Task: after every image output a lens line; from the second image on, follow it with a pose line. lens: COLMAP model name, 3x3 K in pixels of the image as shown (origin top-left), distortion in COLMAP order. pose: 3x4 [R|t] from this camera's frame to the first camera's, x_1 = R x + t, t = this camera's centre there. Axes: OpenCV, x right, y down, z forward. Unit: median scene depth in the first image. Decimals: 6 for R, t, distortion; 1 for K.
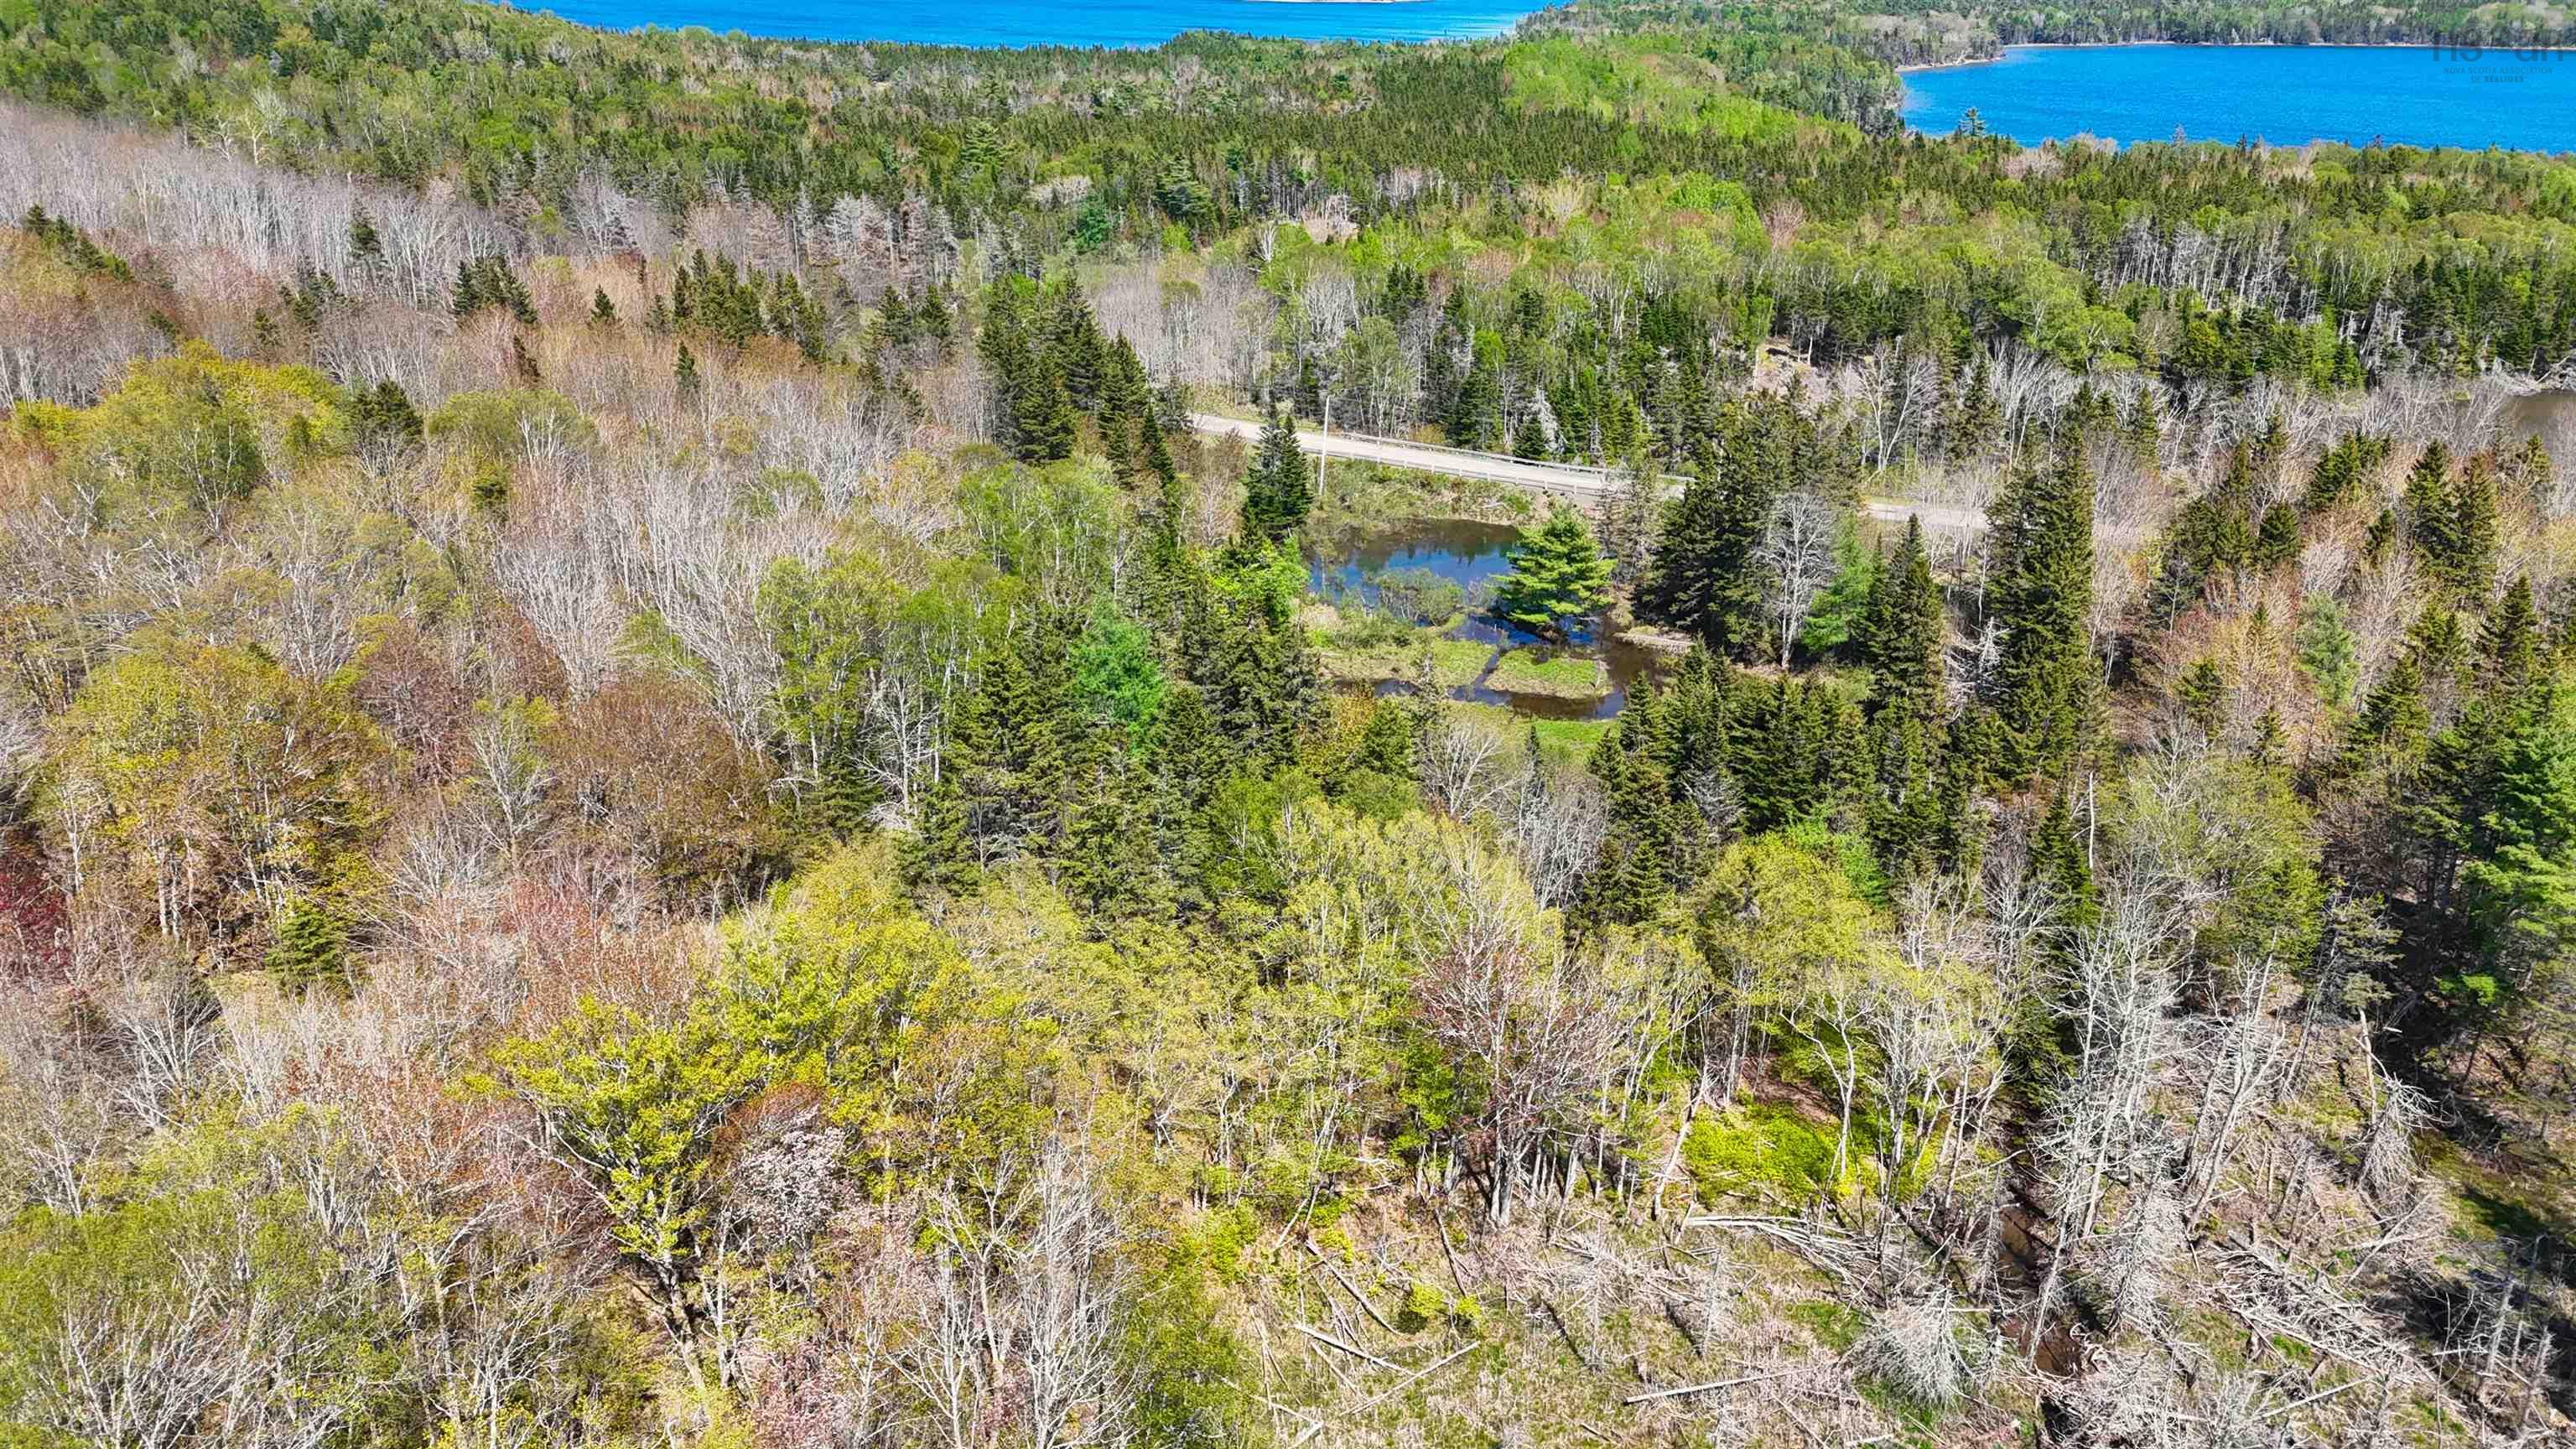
lens RADIAL K [[1829.5, 0, 1294.1], [0, 1829.5, 728.0], [0, 0, 1]] dist [0.074406, -0.073123]
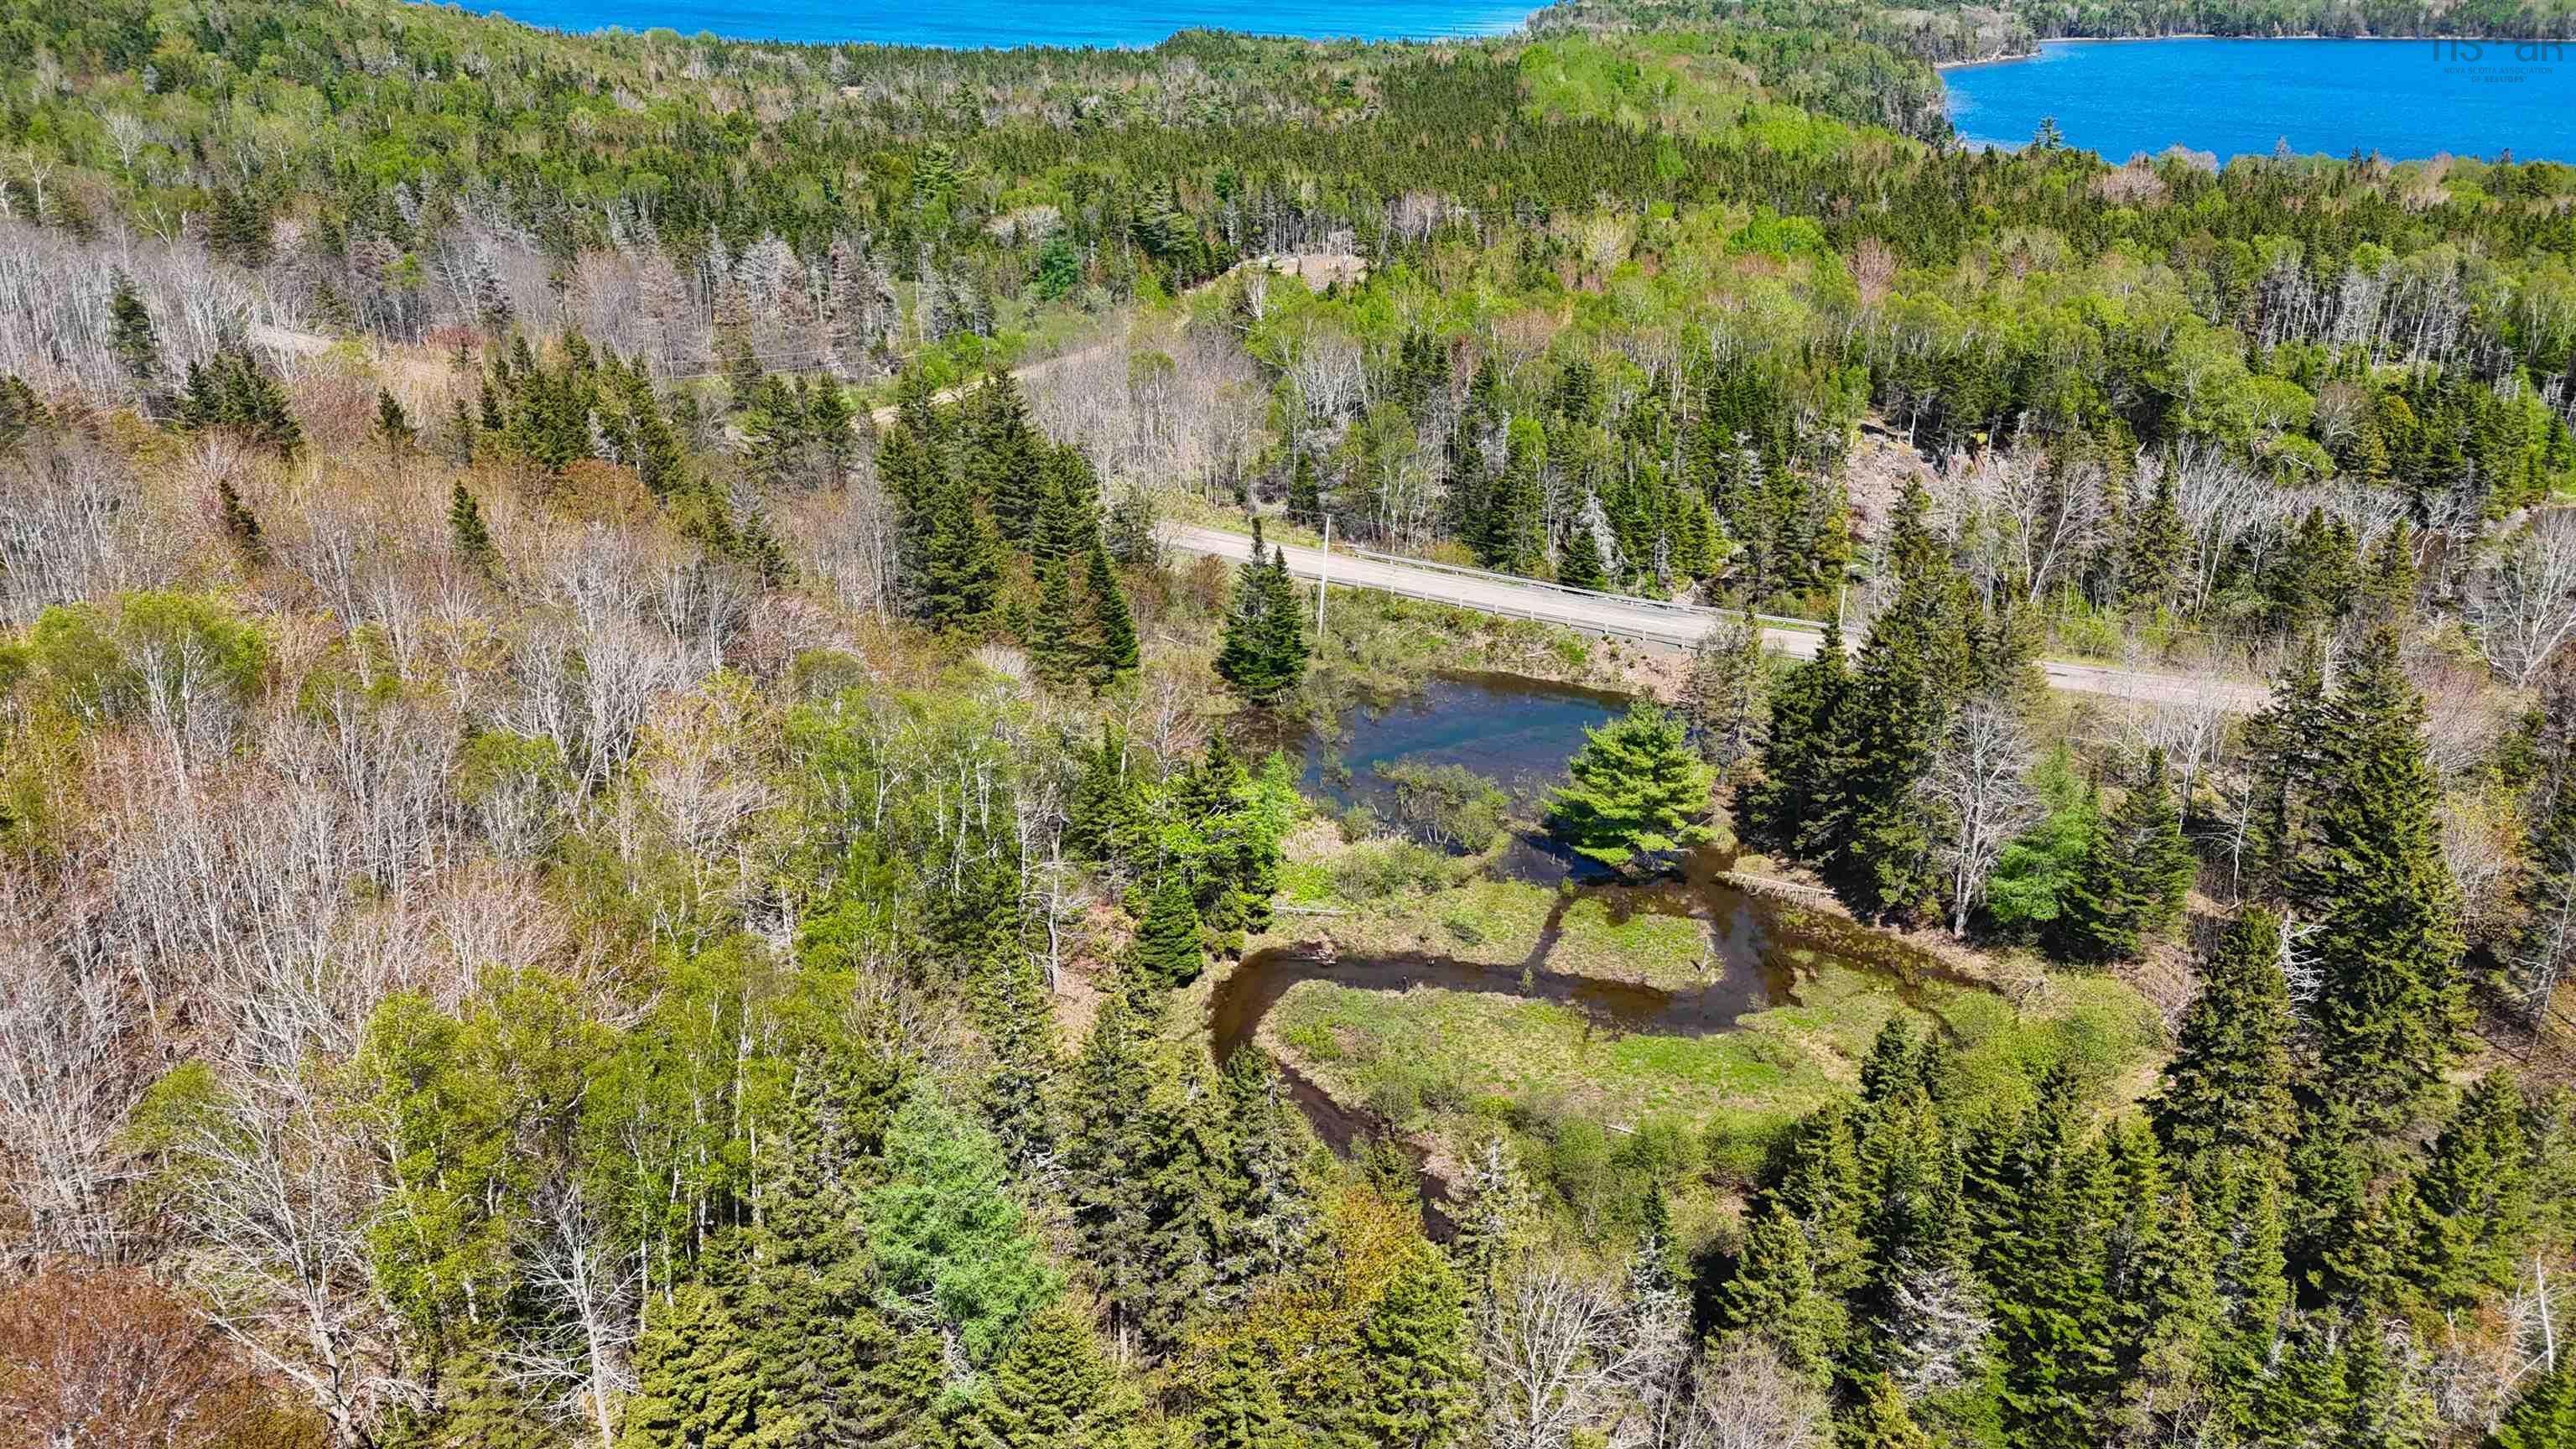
lens RADIAL K [[1881.4, 0, 1295.4], [0, 1881.4, 722.5], [0, 0, 1]] dist [0.086095, -0.089548]
pose [[0.999992, -0.003358, -0.002094, 0.003383], [0.003337, 0.999946, -0.009840, -0.050234], [0.002127, 0.009833, 0.999949, 0.113950]]
